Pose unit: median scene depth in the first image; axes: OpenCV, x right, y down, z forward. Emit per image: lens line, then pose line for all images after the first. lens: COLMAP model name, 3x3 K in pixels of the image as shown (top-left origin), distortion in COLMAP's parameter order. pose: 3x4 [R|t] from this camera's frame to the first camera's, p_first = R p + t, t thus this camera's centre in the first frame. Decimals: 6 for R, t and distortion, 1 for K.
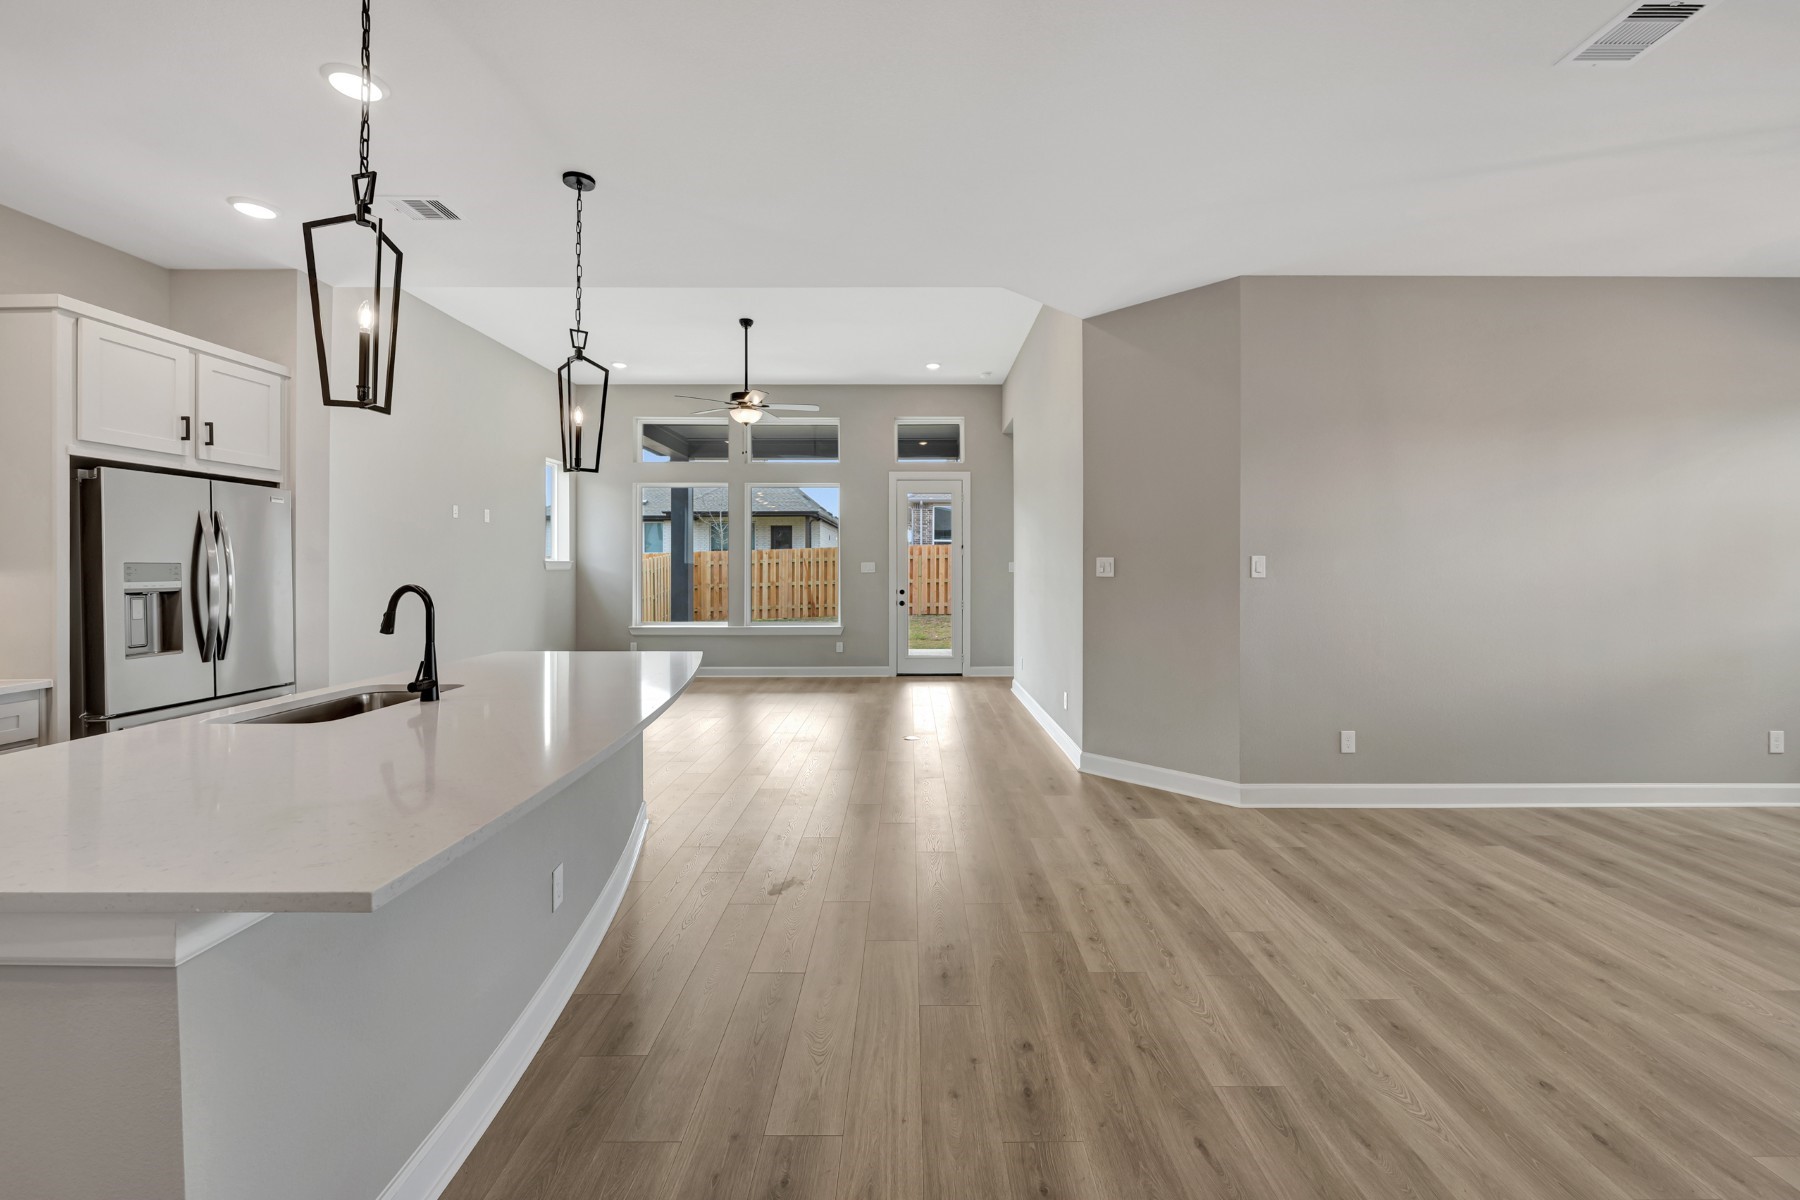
lens RADIAL K [[723.5, 0, 910.2], [0, 723.5, 562.0], [0, 0, 1]] dist [-0.001289, -0.000332]
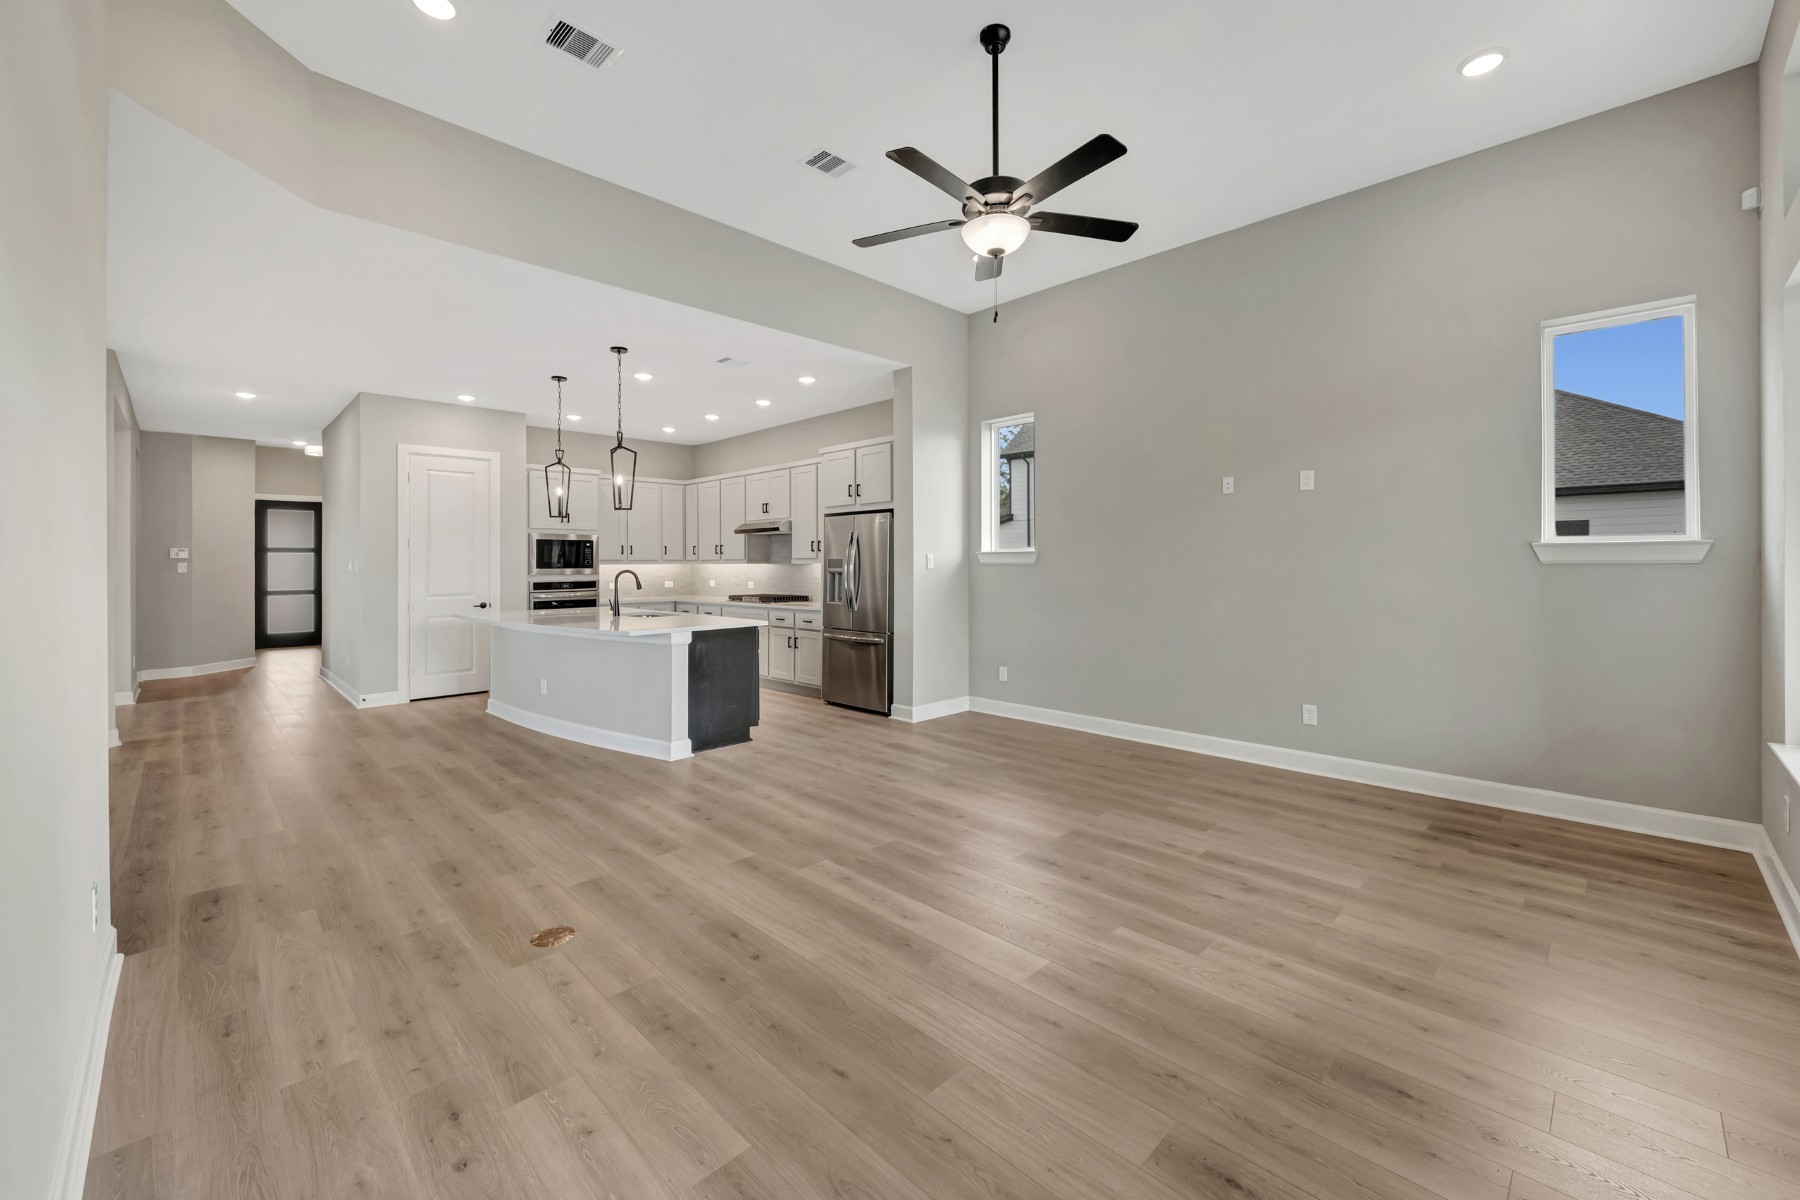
lens RADIAL K [[722.3, 0, 905.0], [0, 722.3, 558.0], [0, 0, 1]] dist [-0.001963, -0.000286]
pose [[-0.708154, 0.002640, -0.706053, 0.158498], [0.011862, 0.999896, -0.008159, 0.009311], [0.705958, -0.014152, -0.708112, 1.410024]]
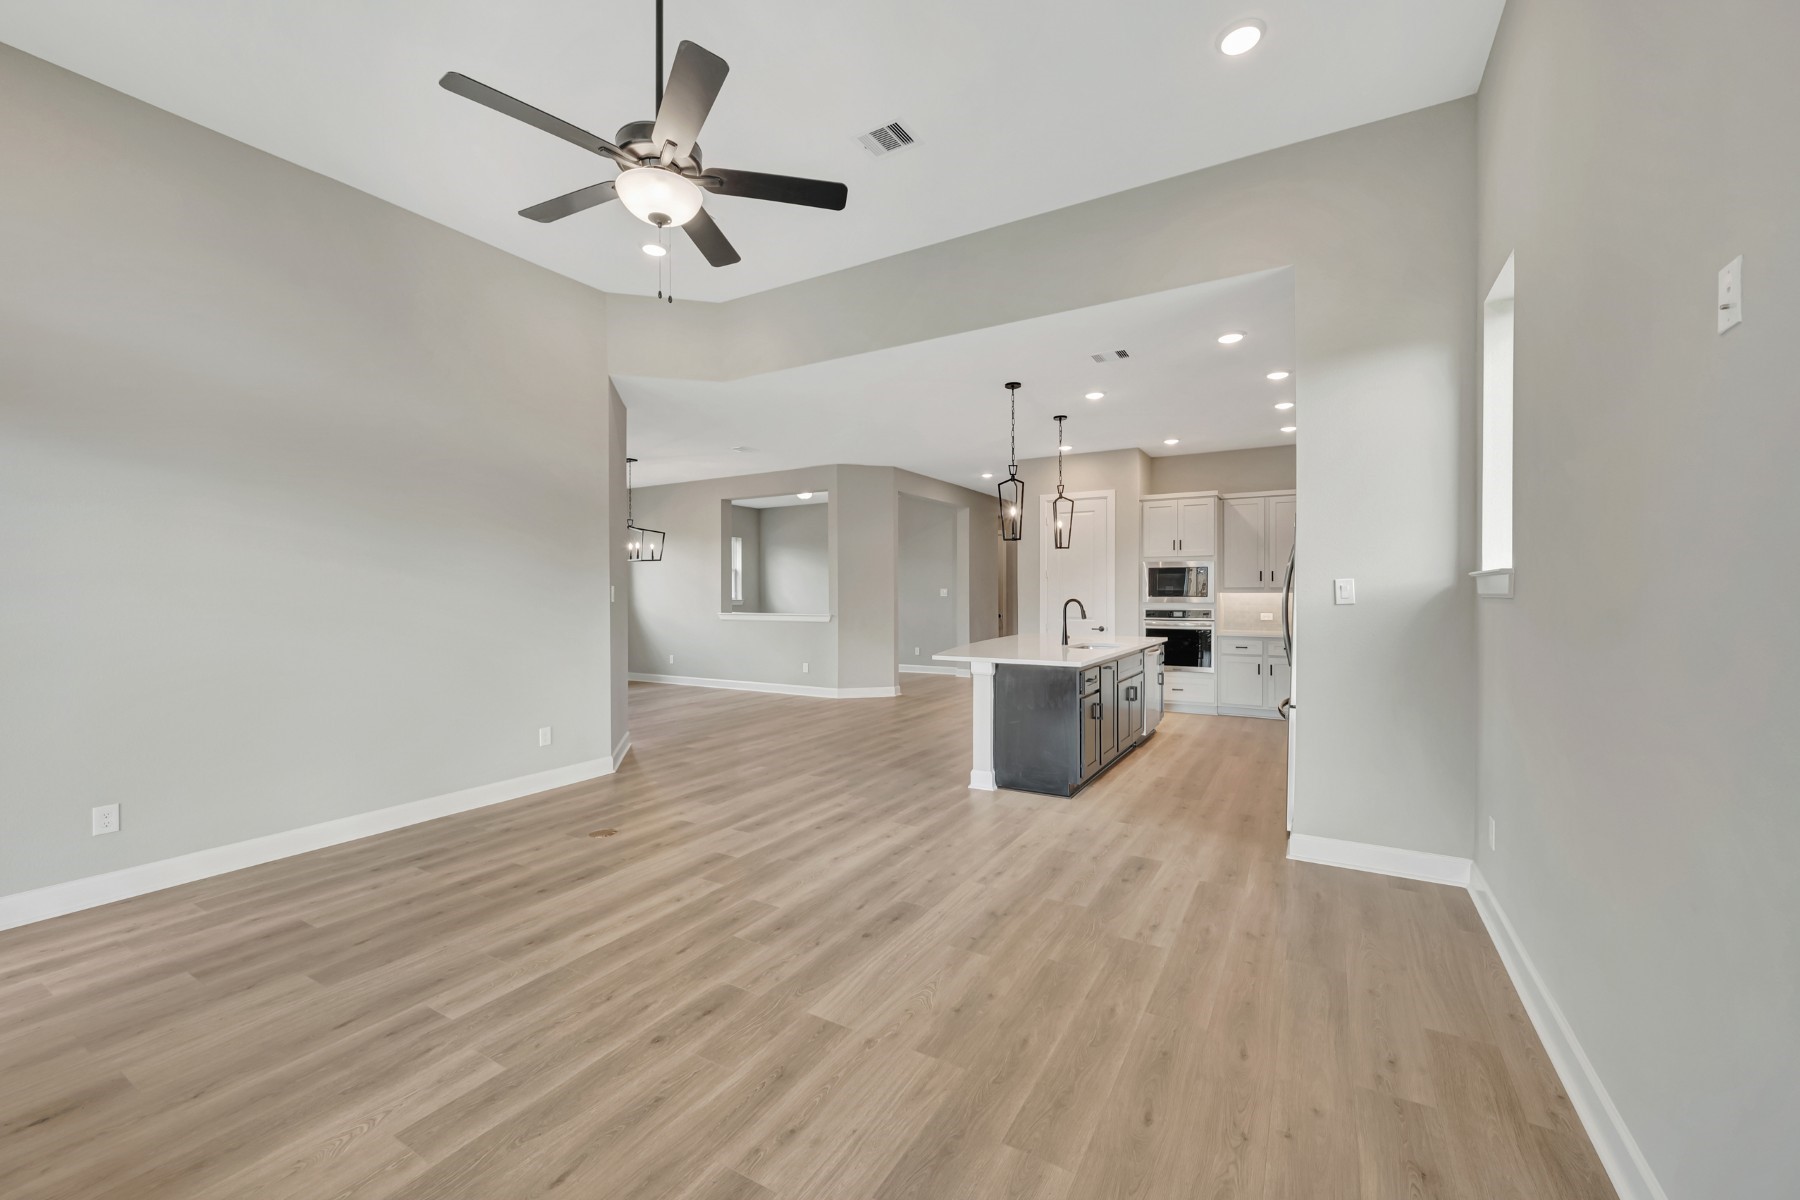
lens RADIAL K [[710.4, 0, 909.4], [0, 710.4, 597.3], [0, 0, 1]] dist [-0.001329, -0.000094]
pose [[-0.864615, 0.001051, 0.502434, -0.582422], [0.001552, 0.999999, 0.000579, 0.010033], [-0.502433, 0.001281, -0.864615, 1.380773]]
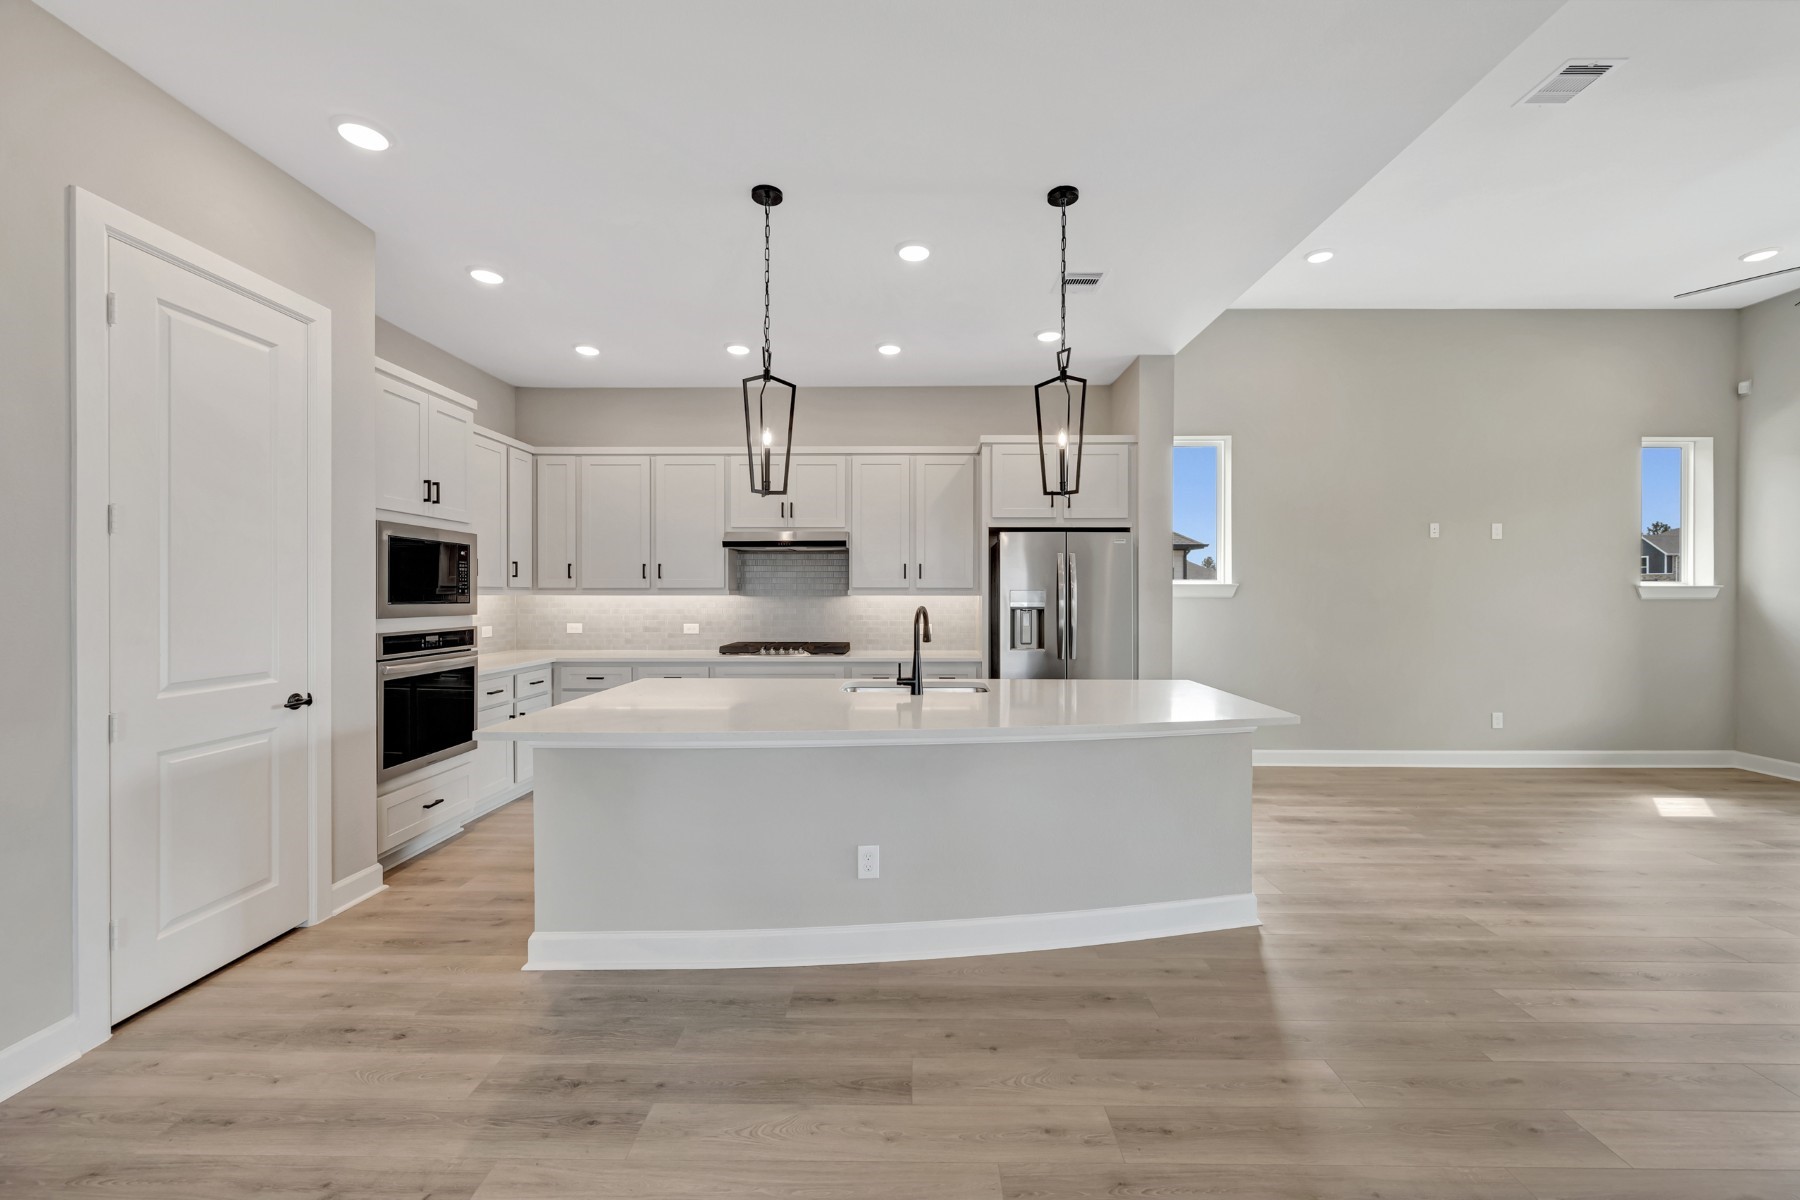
lens RADIAL K [[707.2, 0, 905.4], [0, 707.2, 597.7], [0, 0, 1]] dist [-0.001539, -0.000388]
pose [[-0.011604, 0.007684, -0.999903, 0.252008], [0.004100, 0.999962, 0.007637, 0.002420], [0.999924, -0.004011, -0.011635, 0.404156]]
